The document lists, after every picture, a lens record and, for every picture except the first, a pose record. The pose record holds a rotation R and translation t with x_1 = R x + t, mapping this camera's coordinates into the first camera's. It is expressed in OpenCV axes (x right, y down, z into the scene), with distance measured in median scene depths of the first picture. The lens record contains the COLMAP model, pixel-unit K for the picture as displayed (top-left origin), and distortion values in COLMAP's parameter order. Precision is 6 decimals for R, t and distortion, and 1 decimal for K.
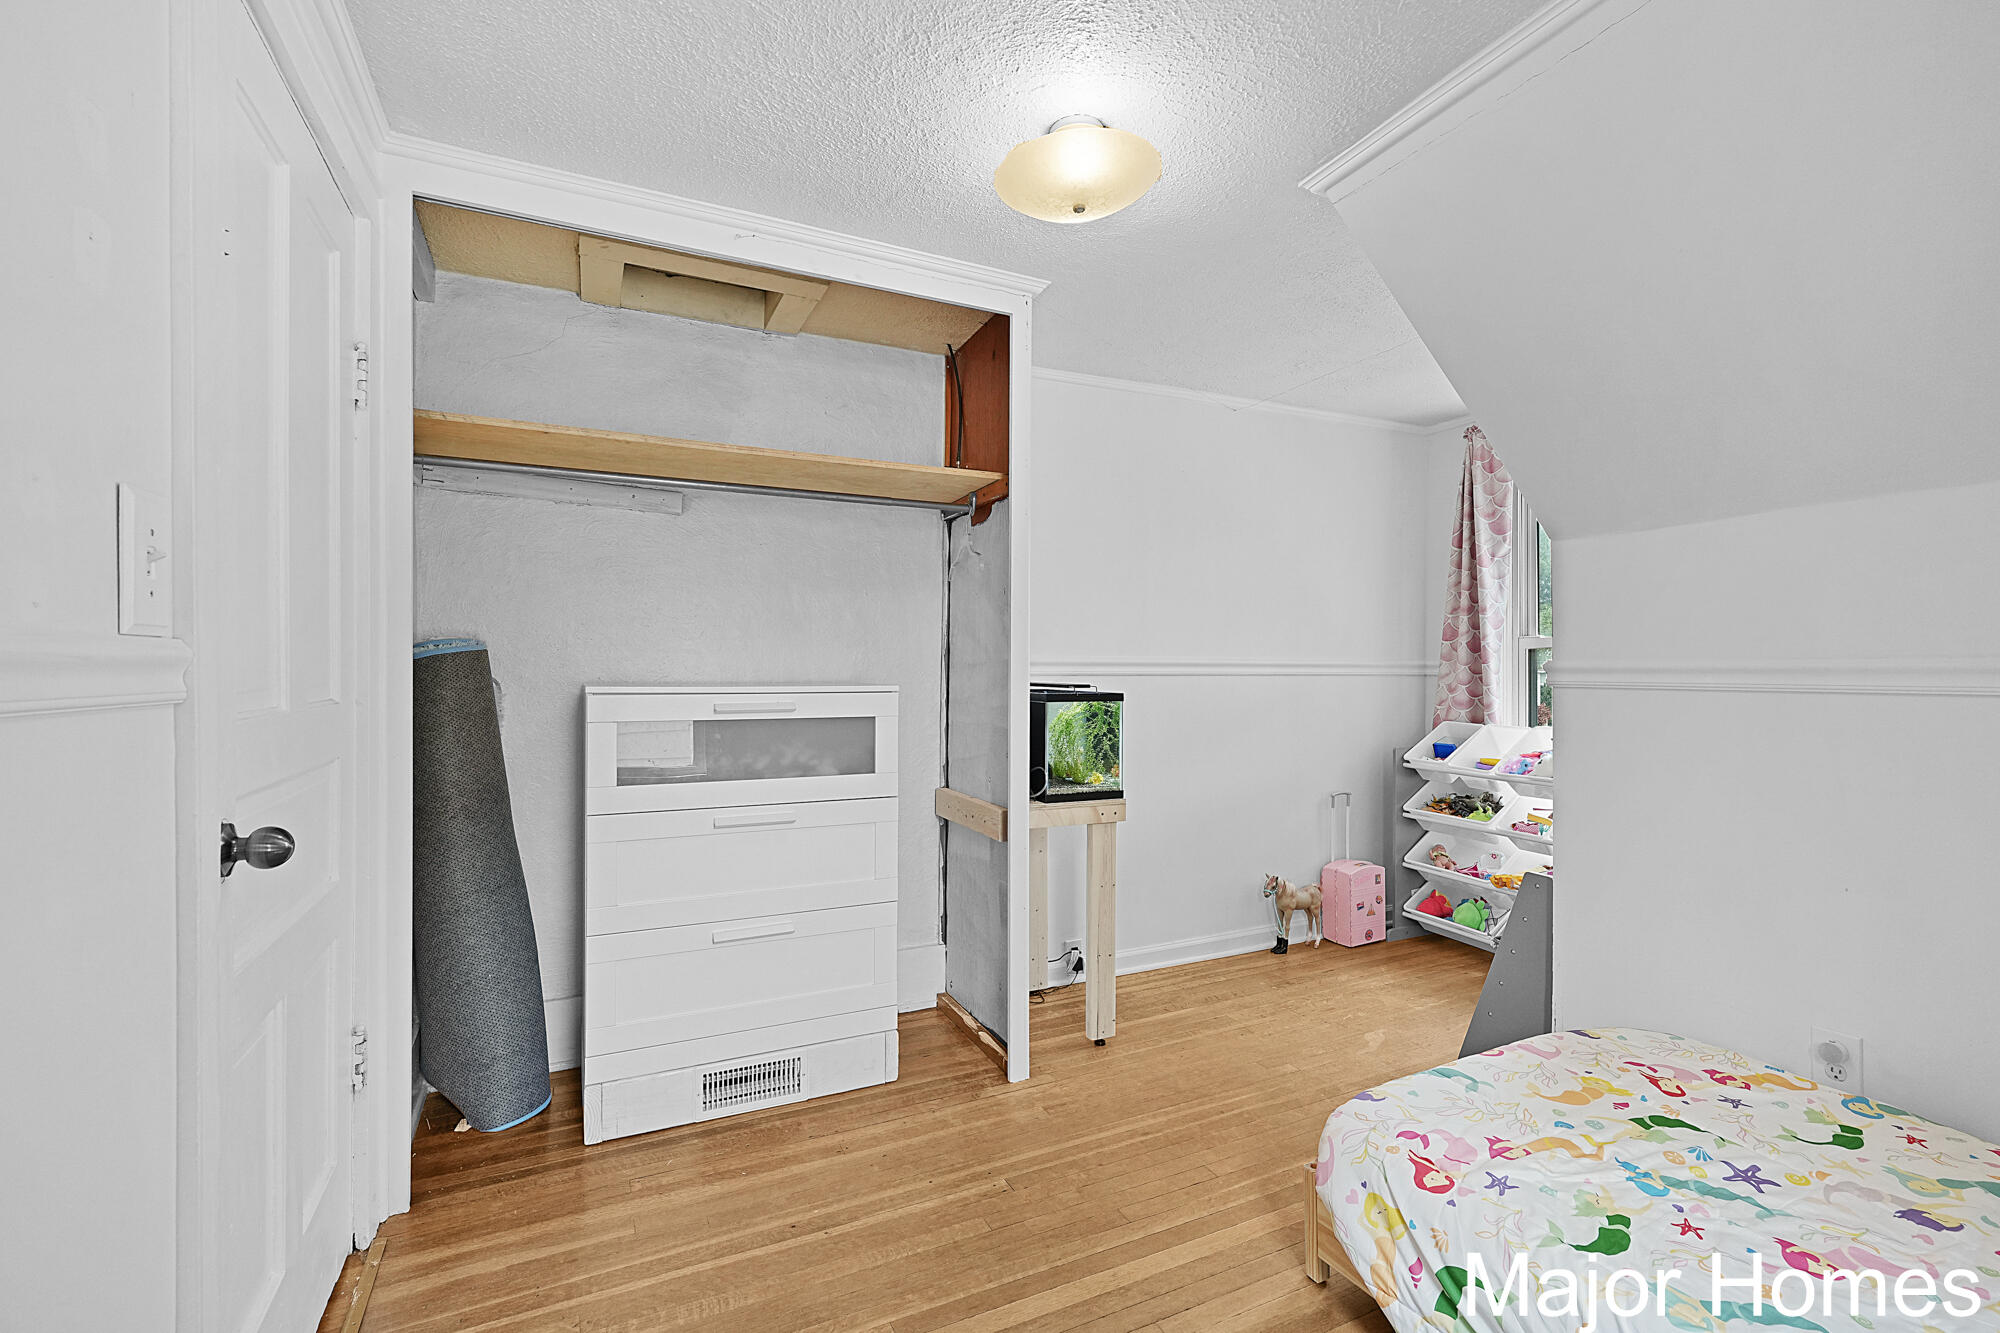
lens RADIAL K [[900.5, 0, 1008.1], [0, 900.5, 671.4], [0, 0, 1]] dist [0.007393, 0.000284]
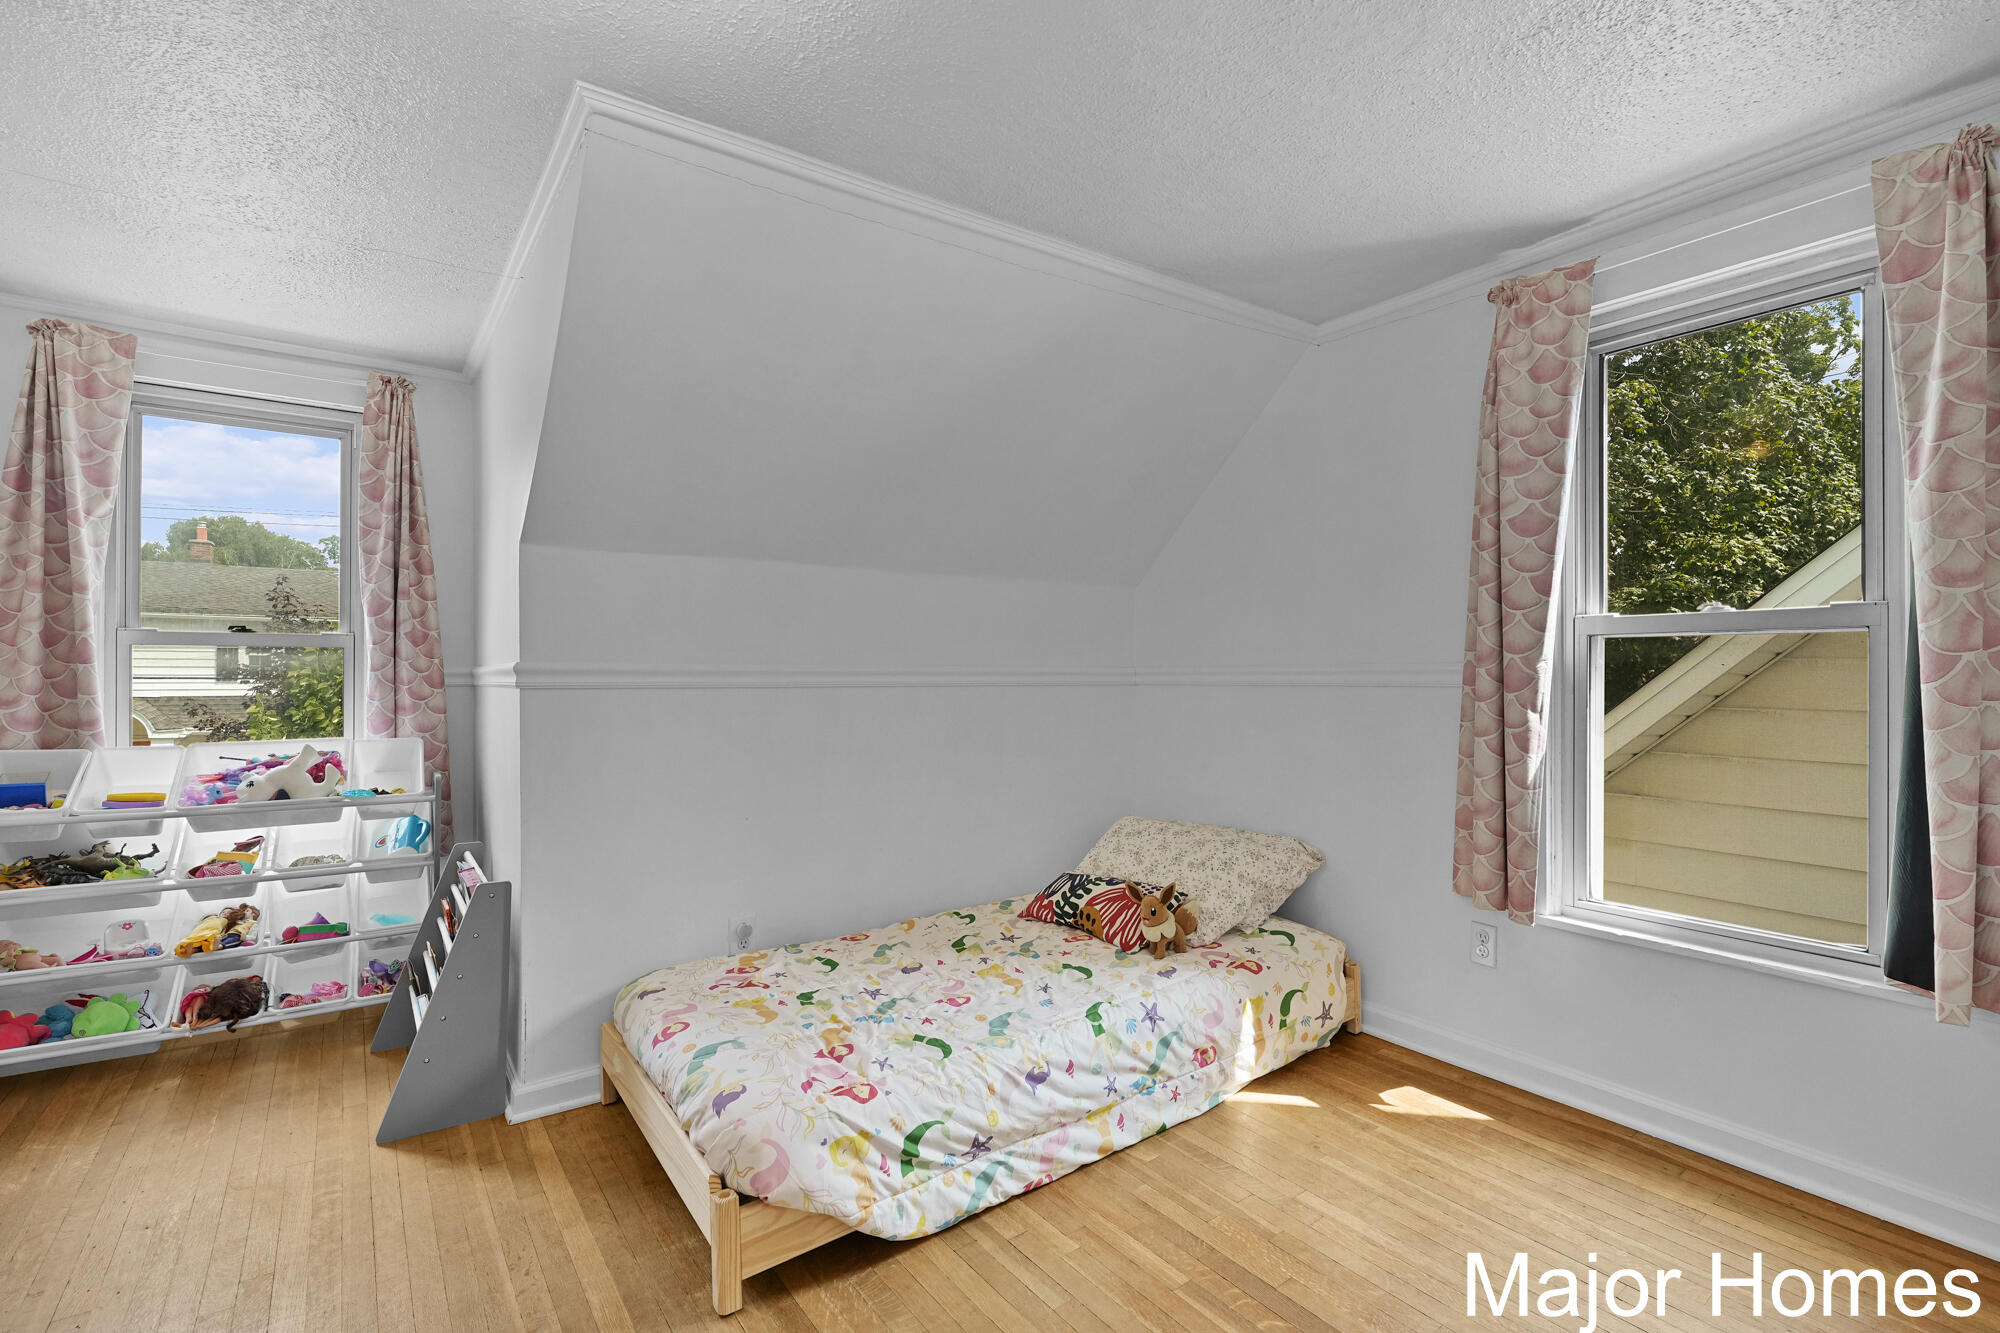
lens RADIAL K [[900.5, 0, 1001.6], [0, 900.5, 668.7], [0, 0, 1]] dist [0.007393, 0.000284]
pose [[-0.175143, 0.011510, 0.984476, -0.653247], [0.001595, 0.999934, -0.011407, 0.010696], [-0.984542, -0.000427, -0.175150, 0.893819]]
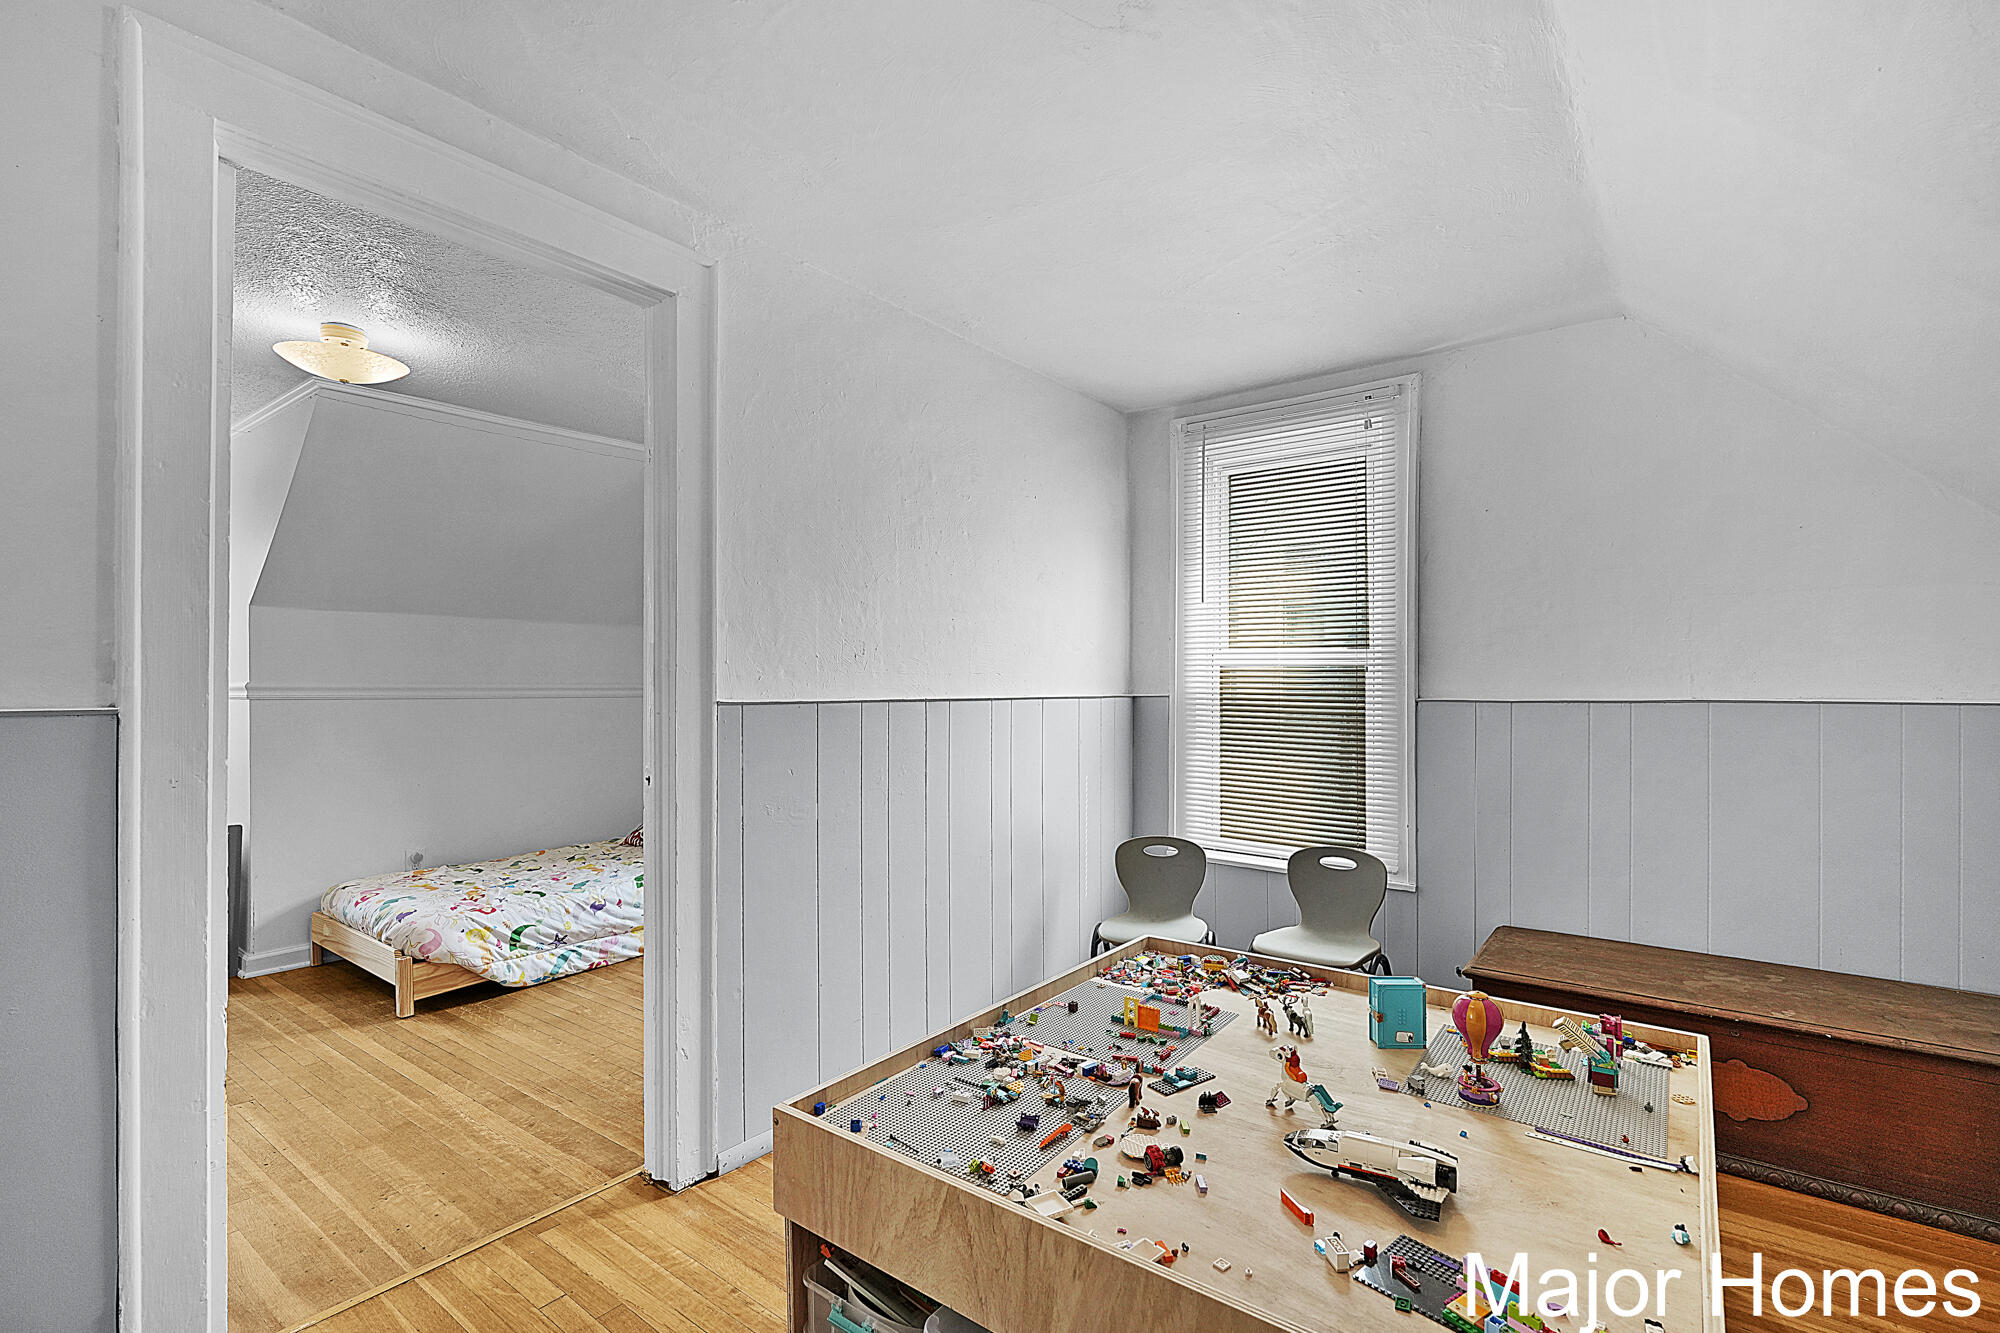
lens RADIAL K [[900.5, 0, 1003.6], [0, 900.5, 688.0], [0, 0, 1]] dist [0.007393, 0.000284]
pose [[-0.452349, 0.003641, 0.891833, -1.877870], [0.003638, 0.999991, -0.002237, 0.008454], [-0.891833, 0.002233, -0.452359, 0.753679]]
